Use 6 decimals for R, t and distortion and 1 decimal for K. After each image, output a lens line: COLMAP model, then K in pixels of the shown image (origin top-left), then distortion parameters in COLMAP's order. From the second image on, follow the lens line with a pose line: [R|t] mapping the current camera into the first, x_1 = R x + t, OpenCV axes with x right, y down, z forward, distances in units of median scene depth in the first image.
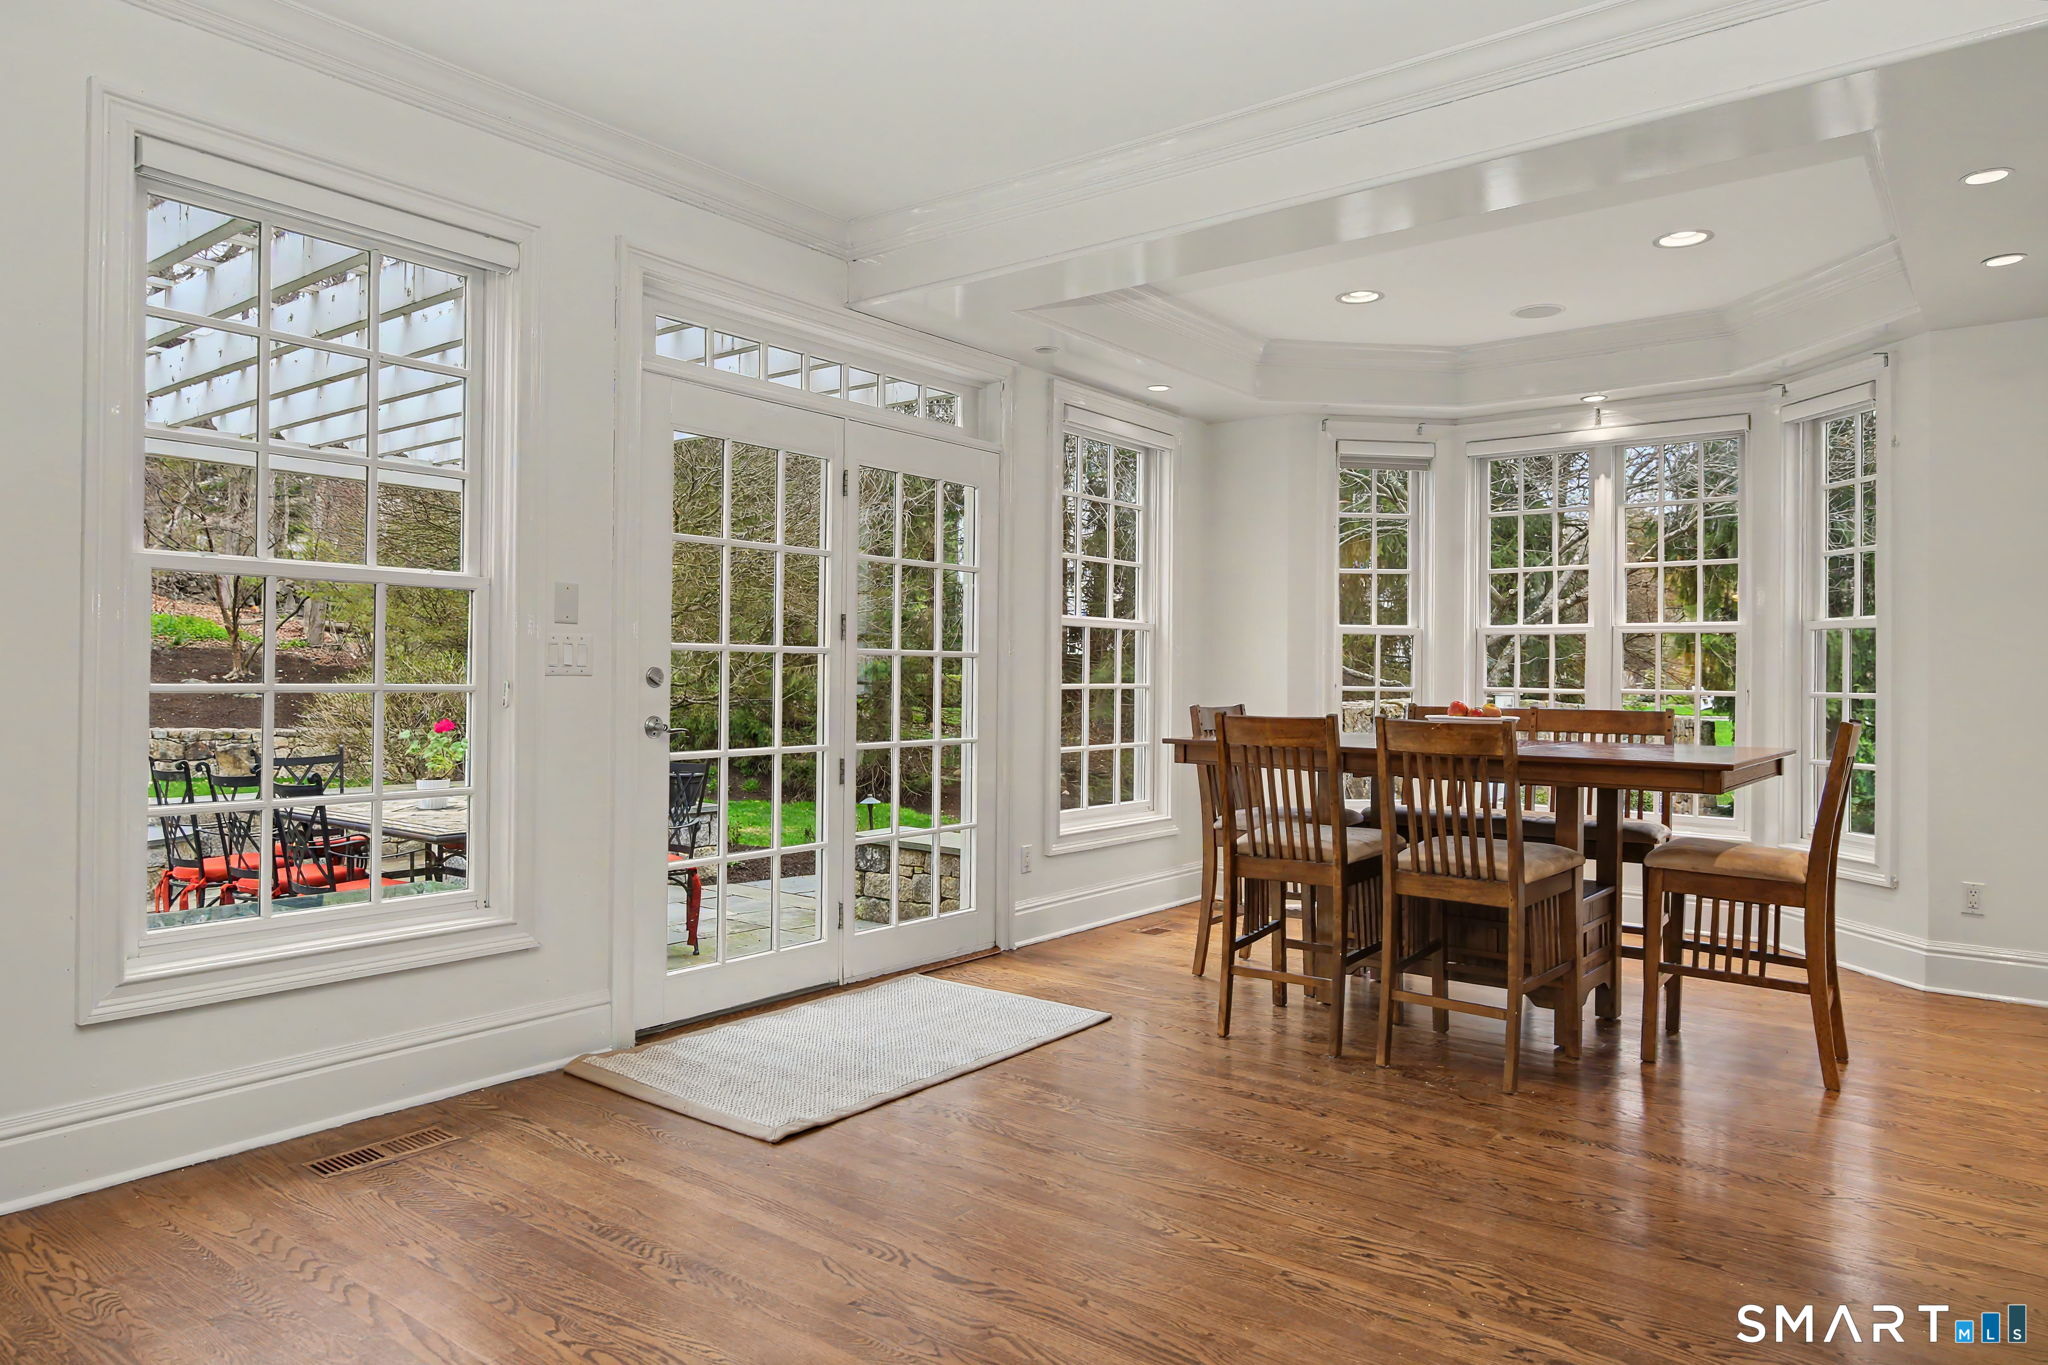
lens RADIAL K [[1289.9, 0, 1024.1], [0, 1289.9, 677.2], [0, 0, 1]] dist [0.000790, -0.000177]
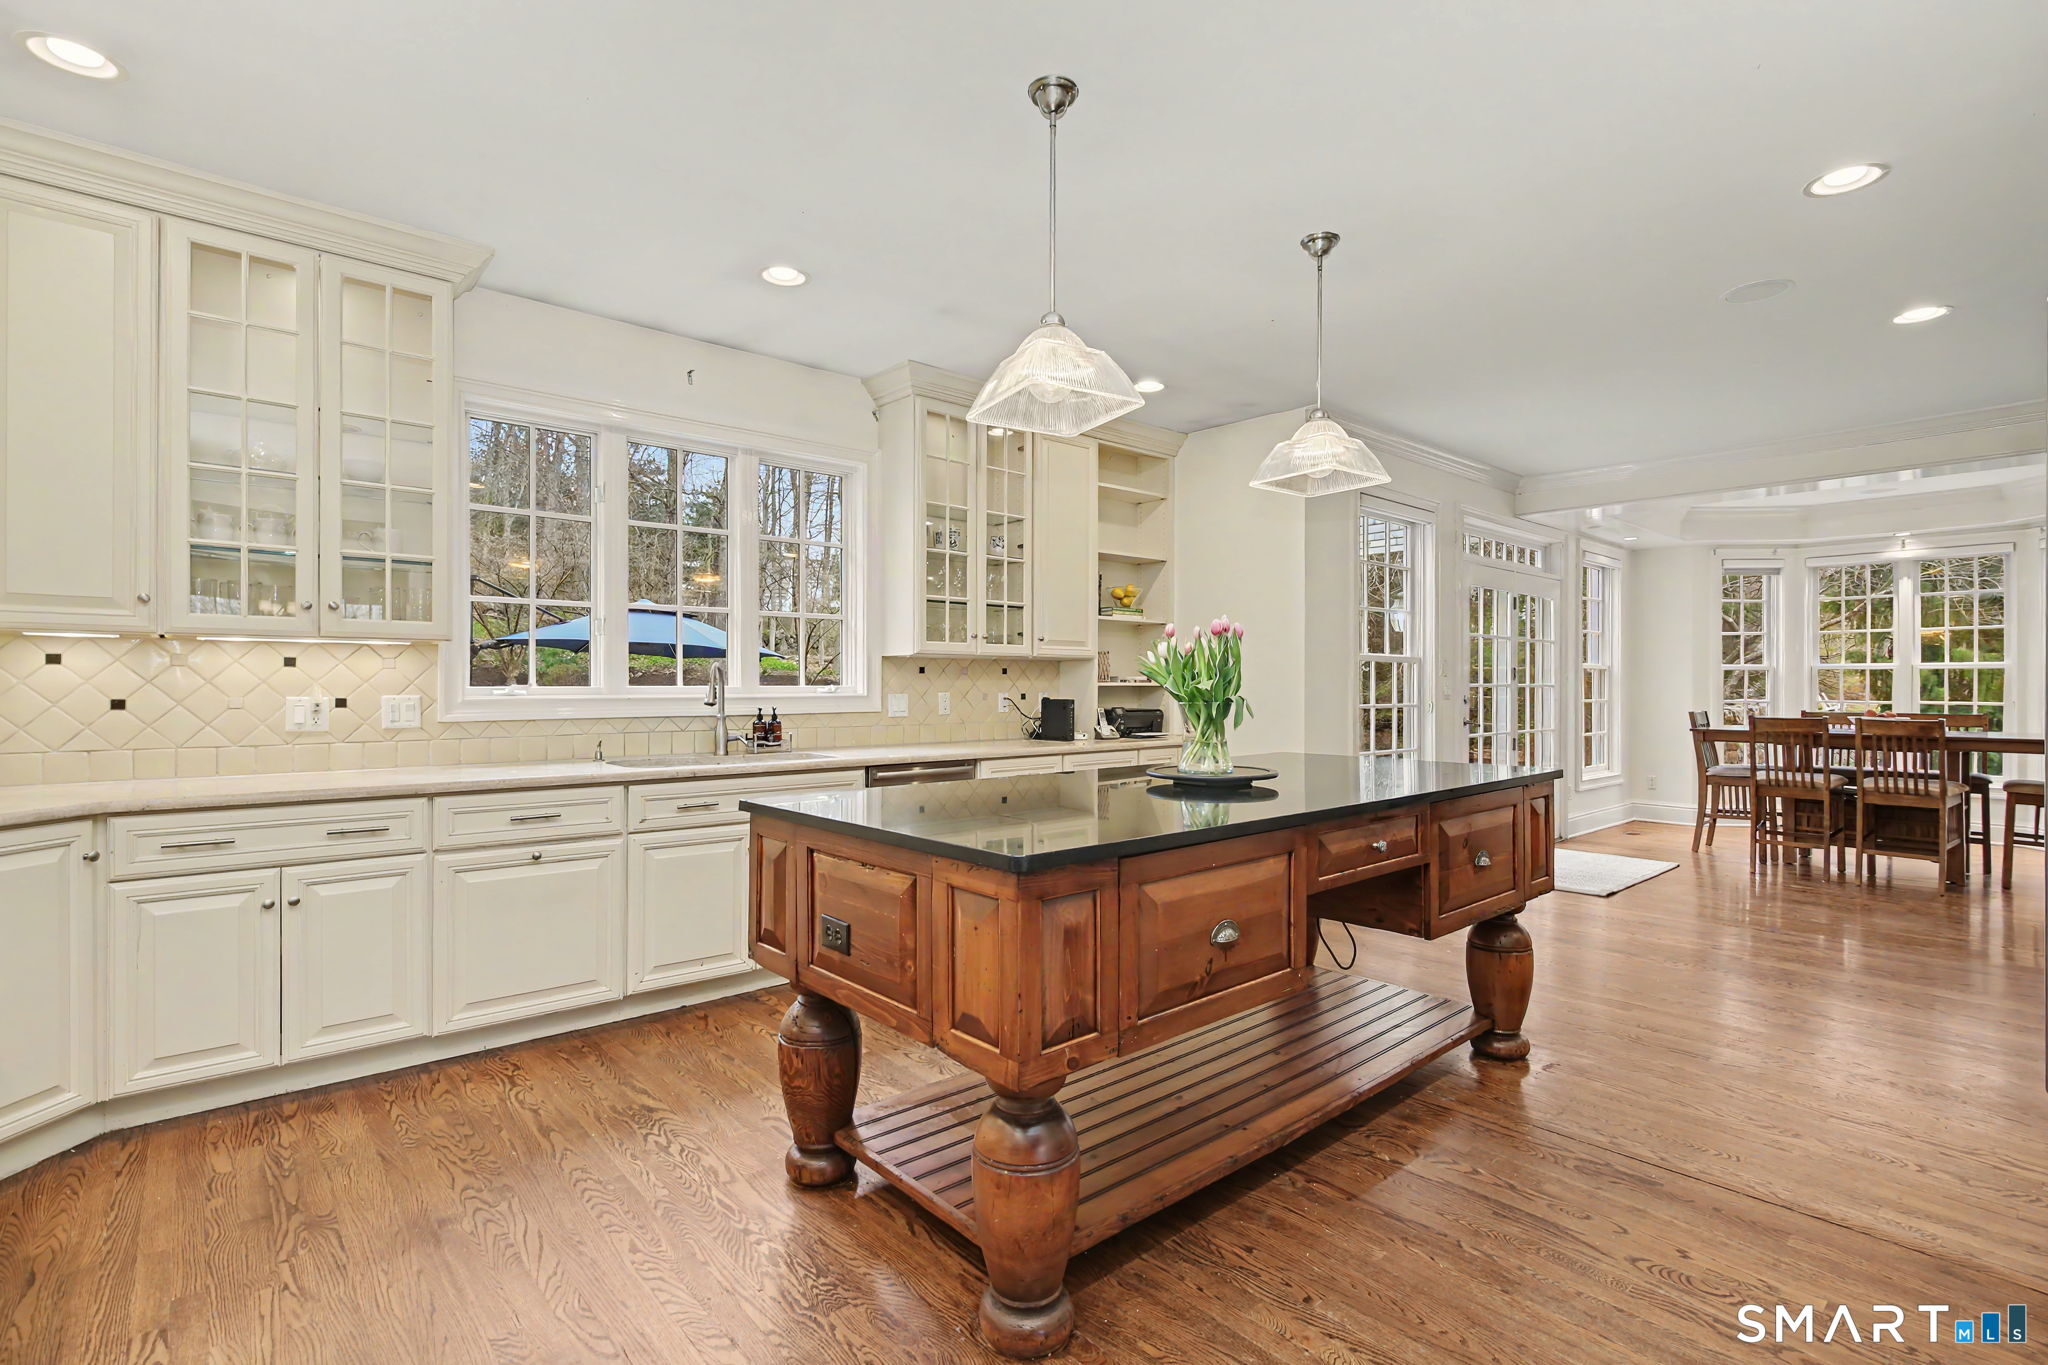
lens RADIAL K [[949.6, 0, 1023.9], [0, 949.6, 693.3], [0, 0, 1]] dist [0.000059, 0.000145]
pose [[0.982129, -0.008473, -0.188017, -0.486601], [0.010099, 0.999919, 0.007691, -0.022972], [0.187936, -0.009453, 0.982136, -0.488152]]
